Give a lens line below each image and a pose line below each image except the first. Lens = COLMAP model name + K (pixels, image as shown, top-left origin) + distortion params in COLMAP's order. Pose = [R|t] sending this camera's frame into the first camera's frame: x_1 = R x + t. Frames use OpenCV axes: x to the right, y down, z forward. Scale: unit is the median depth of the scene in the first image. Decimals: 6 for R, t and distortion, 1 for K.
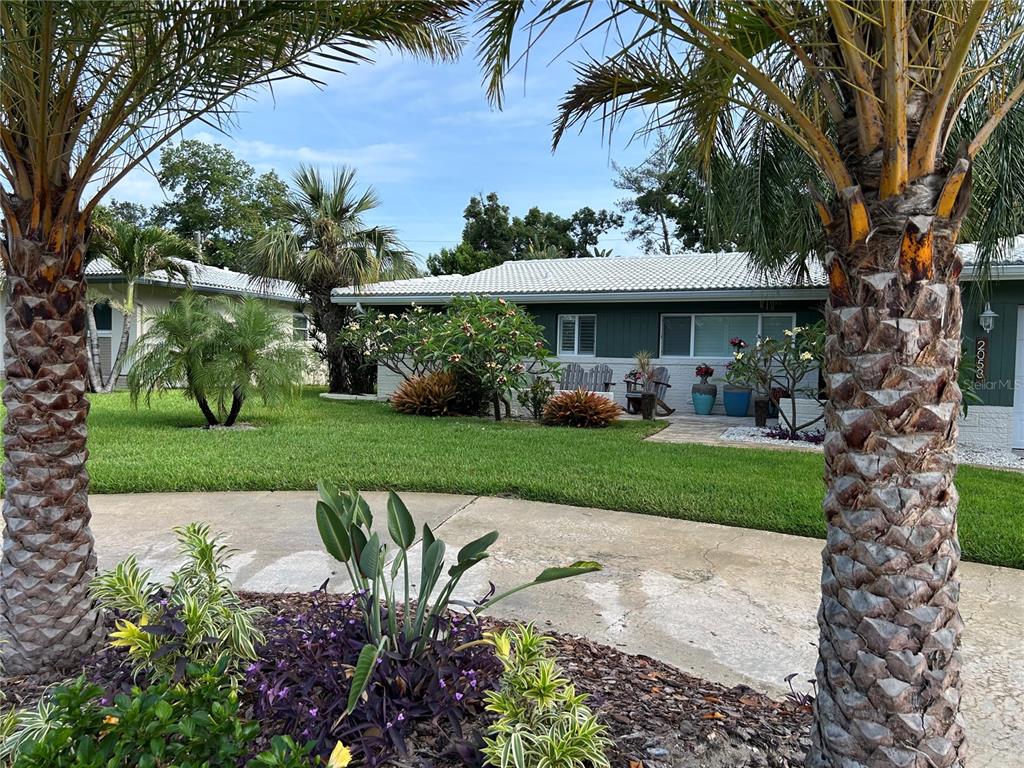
lens RADIAL K [[765.1, 0, 505.9], [0, 765.1, 388.8], [0, 0, 1]] dist [0.076608, -0.093953]
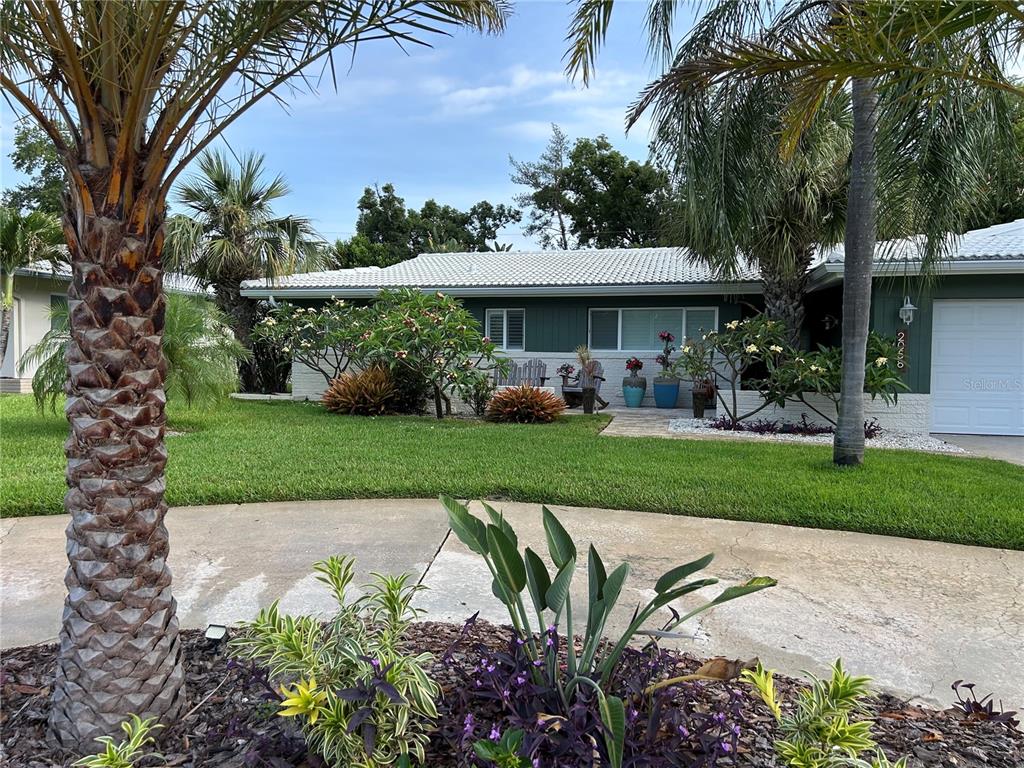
lens RADIAL K [[765.2, 0, 509.8], [0, 765.2, 384.6], [0, 0, 1]] dist [0.077695, -0.100405]
pose [[0.987511, -0.017322, 0.156594, -0.060023], [0.016993, 0.999850, 0.003437, -0.002416], [-0.156630, -0.000733, 0.987657, 0.024583]]
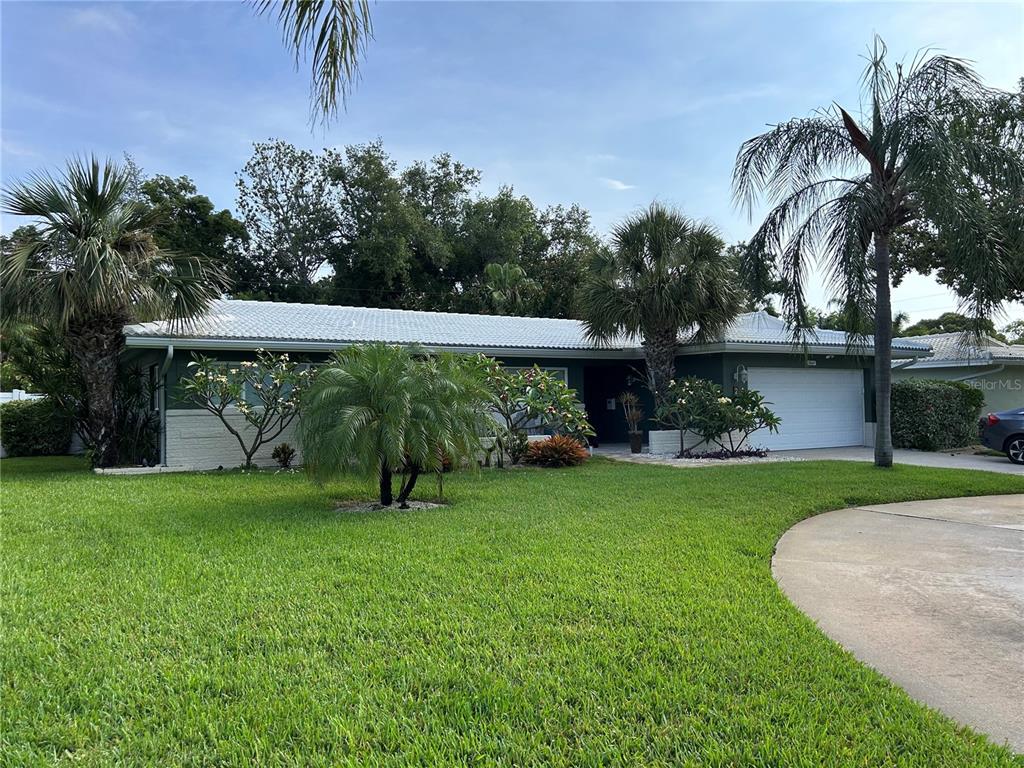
lens RADIAL K [[765.2, 0, 509.8], [0, 765.2, 384.6], [0, 0, 1]] dist [0.077695, -0.100405]
pose [[0.592411, -0.009213, 0.805583, -0.686795], [0.057564, 0.997863, -0.030919, -0.032779], [-0.803577, 0.064689, 0.591675, 0.297324]]
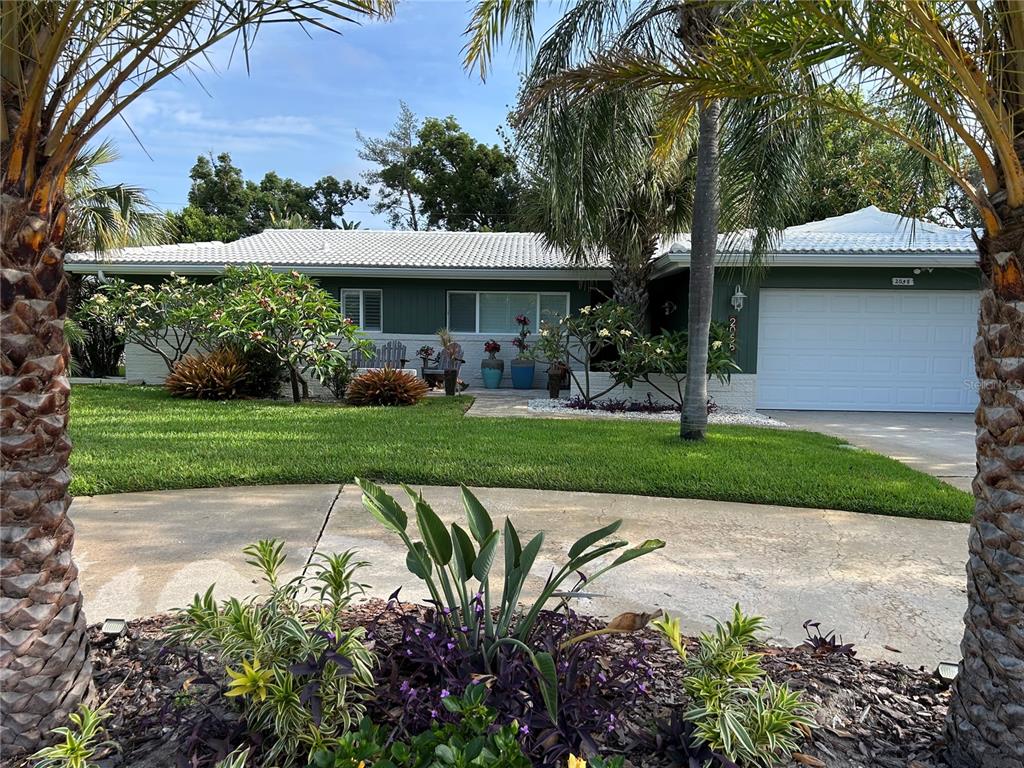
lens RADIAL K [[767.3, 0, 512.0], [0, 767.3, 384.0], [0, 0, 1]] dist [0.067636, -0.083973]
pose [[0.935842, -0.028727, 0.351248, -0.077336], [0.019159, 0.999345, 0.030686, -0.003526], [-0.351899, -0.021988, 0.935780, 0.019079]]
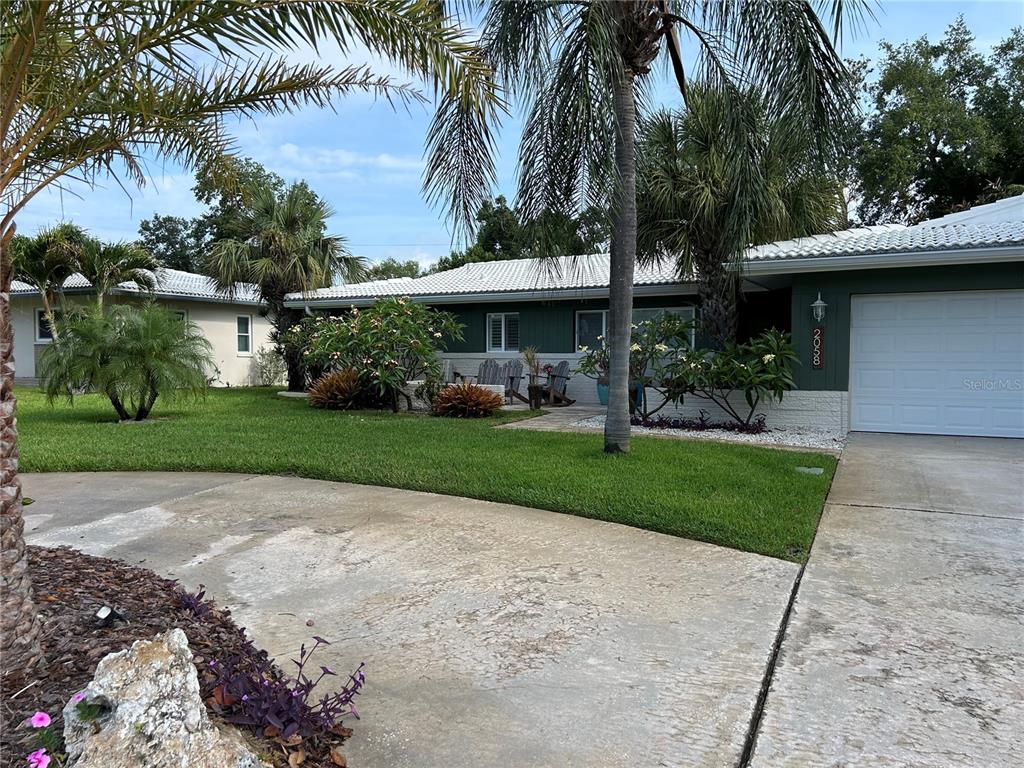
lens RADIAL K [[767.3, 0, 512.0], [0, 767.3, 384.0], [0, 0, 1]] dist [0.067636, -0.083973]
pose [[0.996832, -0.016978, -0.077706, 0.194249], [0.016527, 0.999843, -0.006444, 0.008415], [0.077803, 0.005140, 0.996956, -0.055716]]
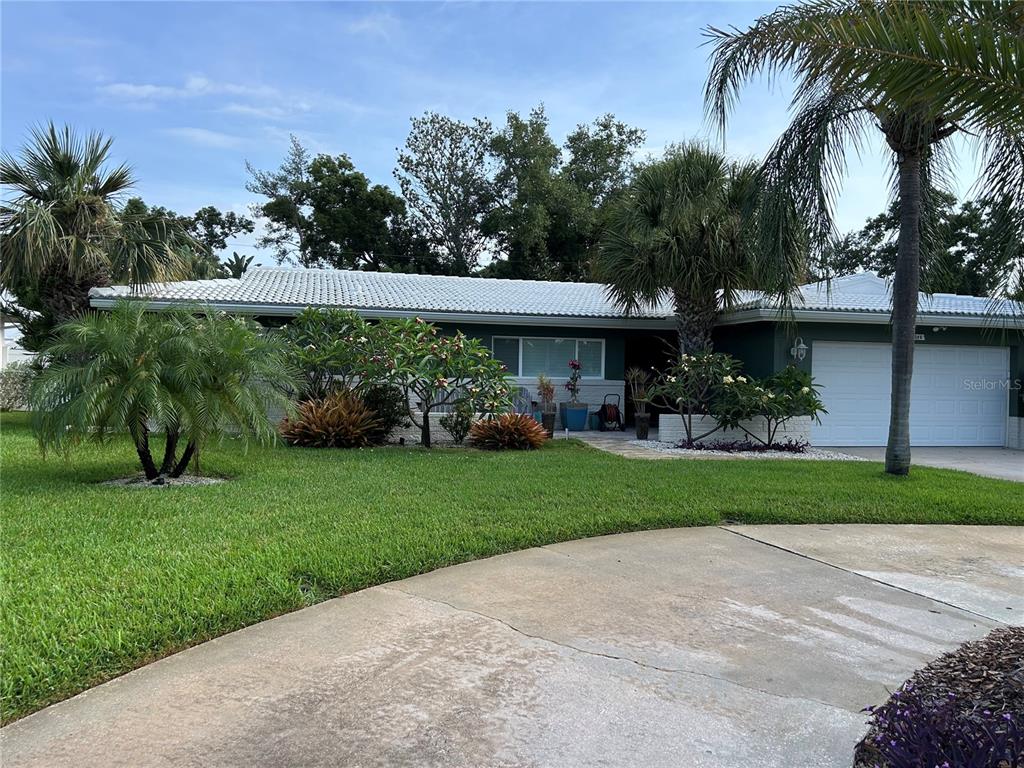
lens RADIAL K [[765.1, 0, 505.9], [0, 765.1, 388.8], [0, 0, 1]] dist [0.076608, -0.093953]
pose [[0.813246, -0.012733, 0.581780, -0.385952], [0.021219, 0.999745, -0.007780, -0.016973], [-0.581532, 0.018672, 0.813309, 0.152477]]
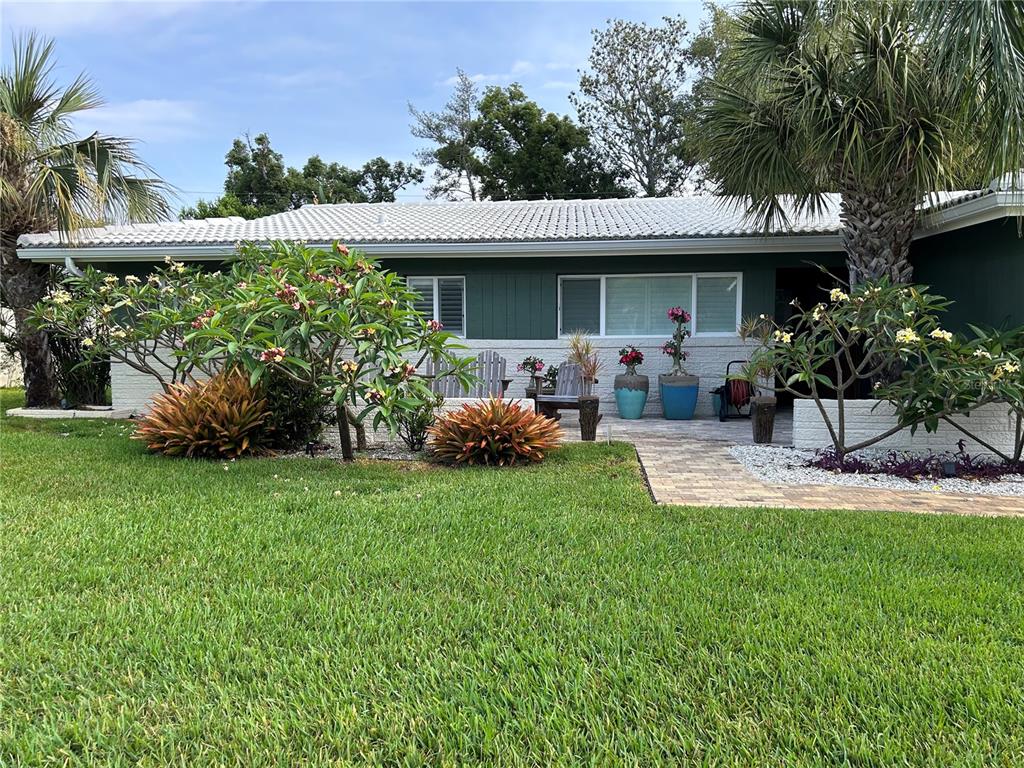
lens RADIAL K [[767.3, 0, 512.0], [0, 767.3, 384.0], [0, 0, 1]] dist [0.067636, -0.083973]
pose [[0.954712, -0.044406, 0.294200, -0.048331], [0.035929, 0.998770, 0.034161, -0.024029], [-0.295356, -0.022044, 0.955133, 0.345784]]
